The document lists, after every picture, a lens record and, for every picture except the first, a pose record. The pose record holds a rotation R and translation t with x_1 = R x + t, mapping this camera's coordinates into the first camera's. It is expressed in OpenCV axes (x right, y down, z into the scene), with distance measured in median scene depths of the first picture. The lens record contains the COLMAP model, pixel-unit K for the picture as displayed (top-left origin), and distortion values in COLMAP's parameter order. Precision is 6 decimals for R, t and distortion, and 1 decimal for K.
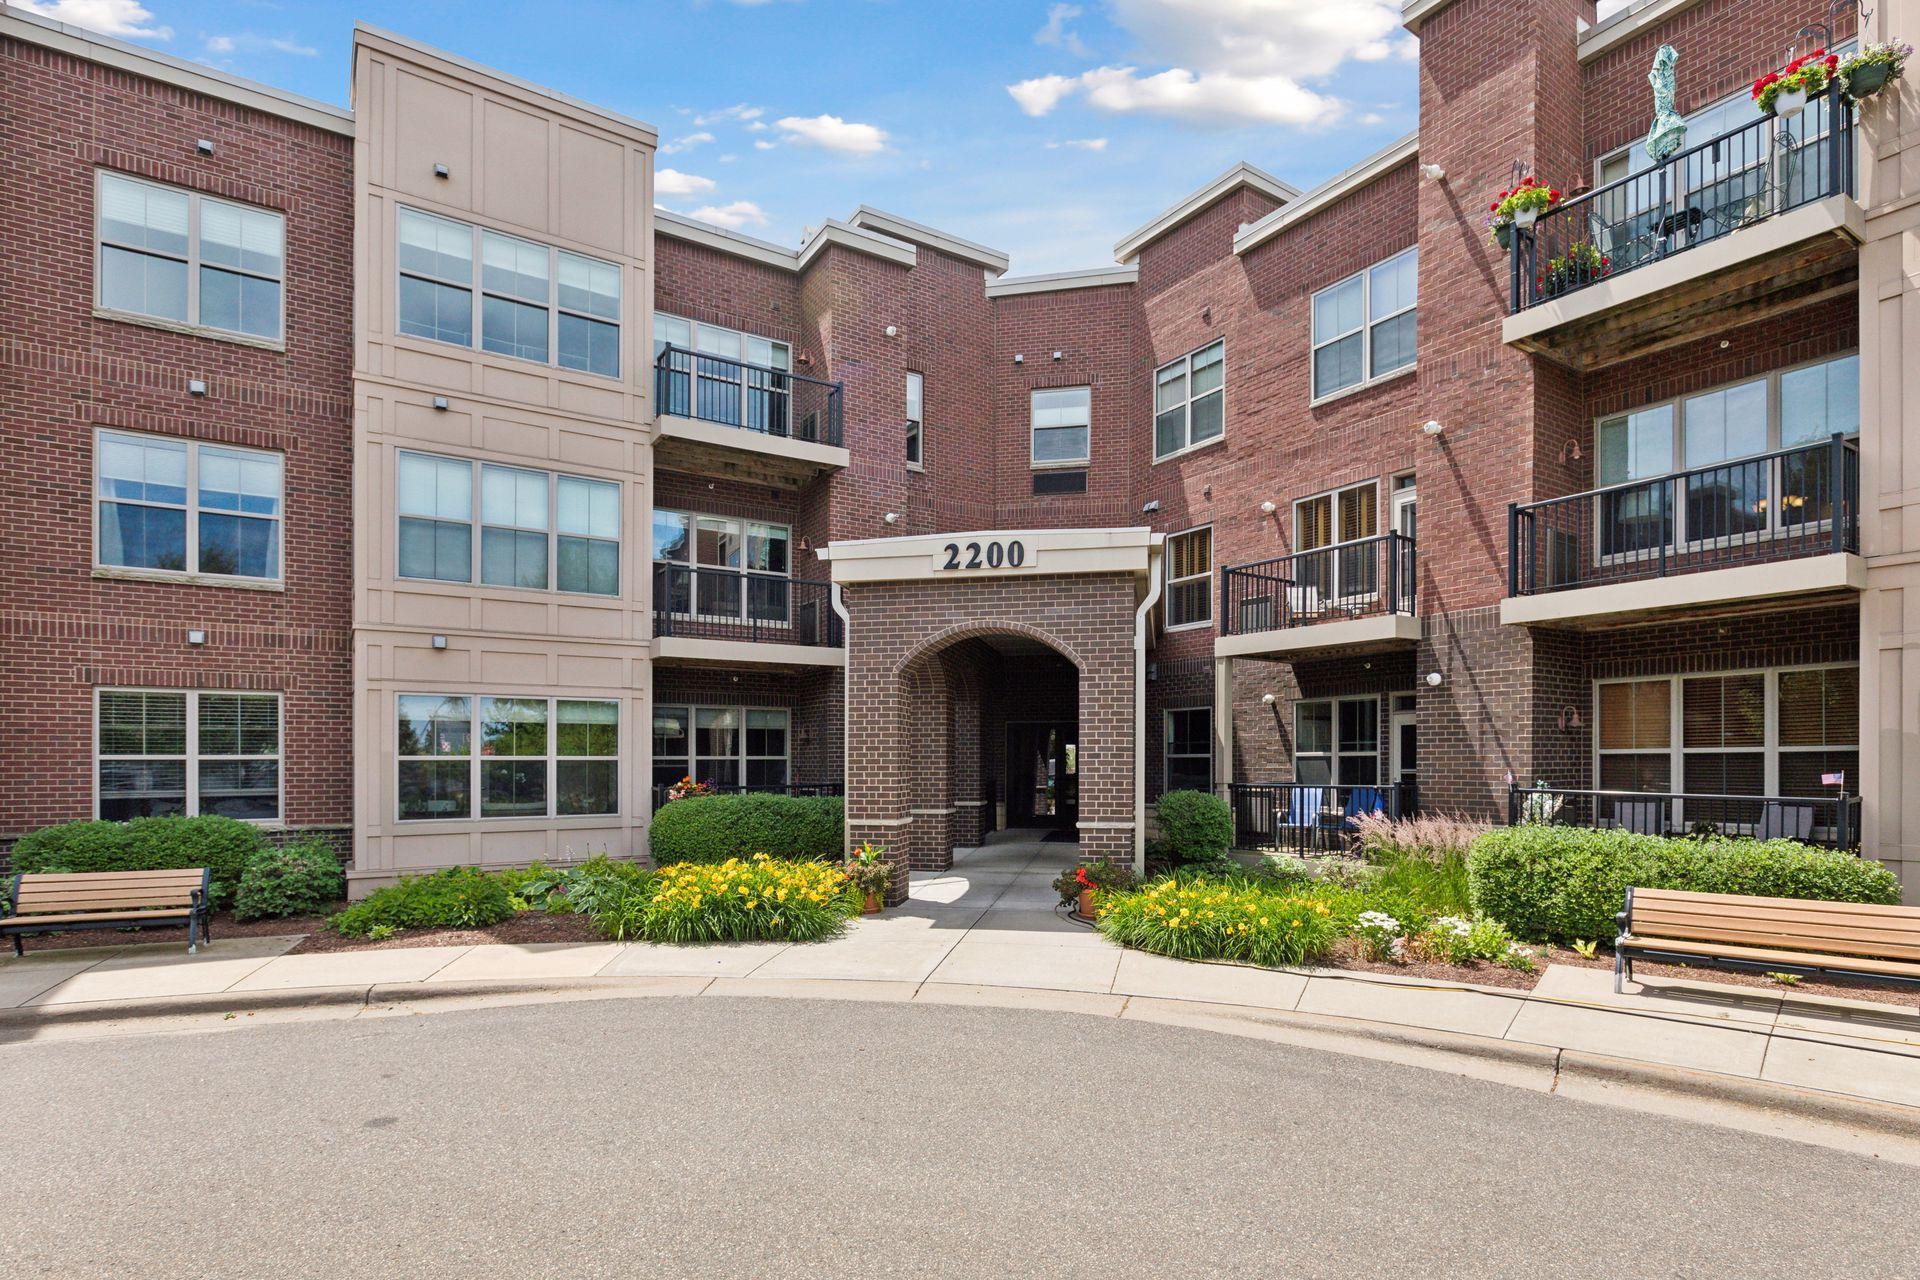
lens RADIAL K [[971.2, 0, 961.0], [0, 971.2, 770.8], [0, 0, 1]] dist [-0.002665, -0.000697]
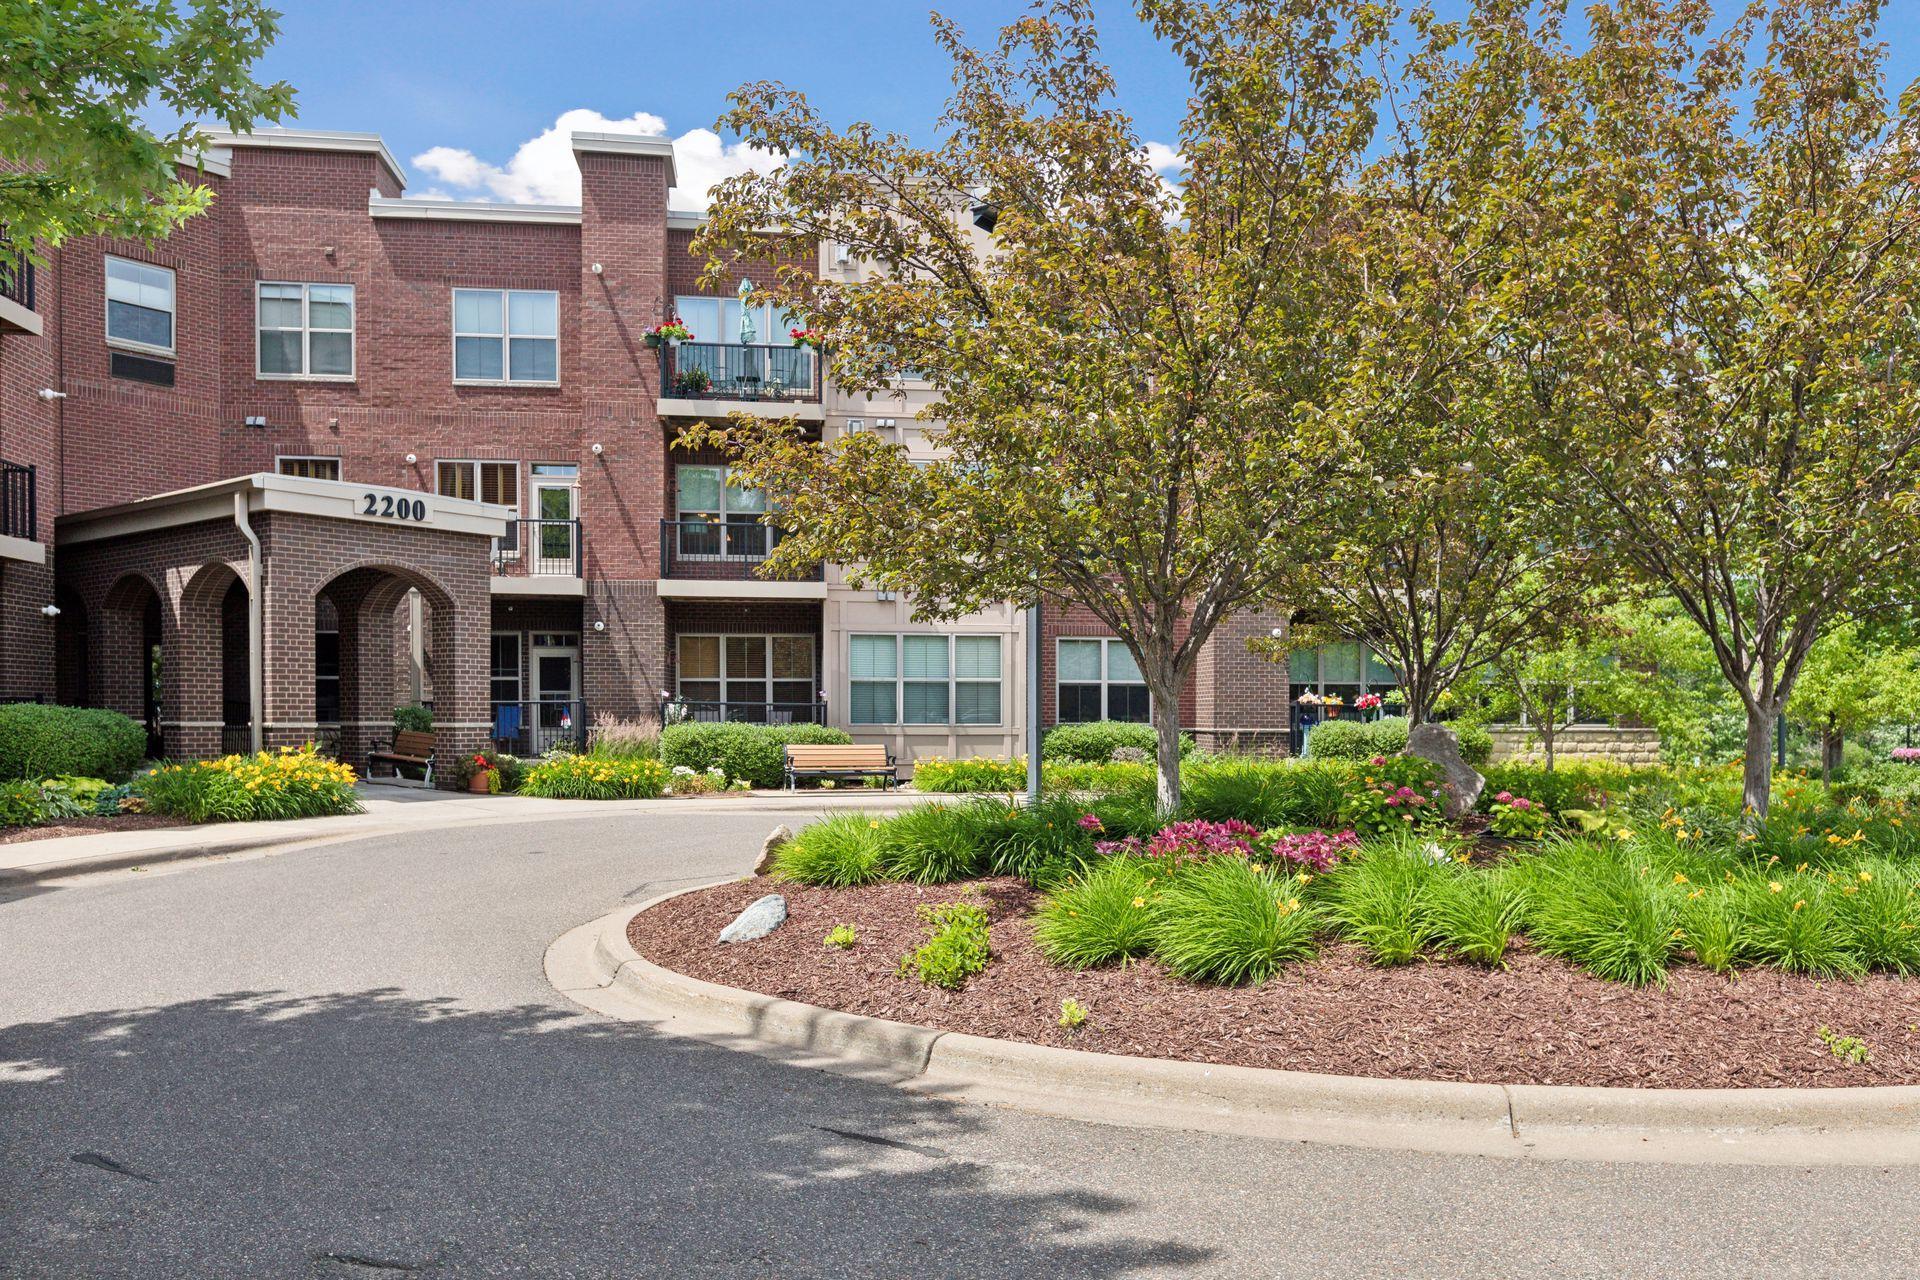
lens RADIAL K [[1446.0, 0, 964.5], [0, 1446.0, 741.1], [0, 0, 1]] dist [0.009474, -0.001739]
pose [[0.443887, -0.012483, 0.895996, -1.017431], [0.003233, 0.999919, 0.012329, 0.043165], [-0.896077, -0.002575, 0.443891, -0.365846]]
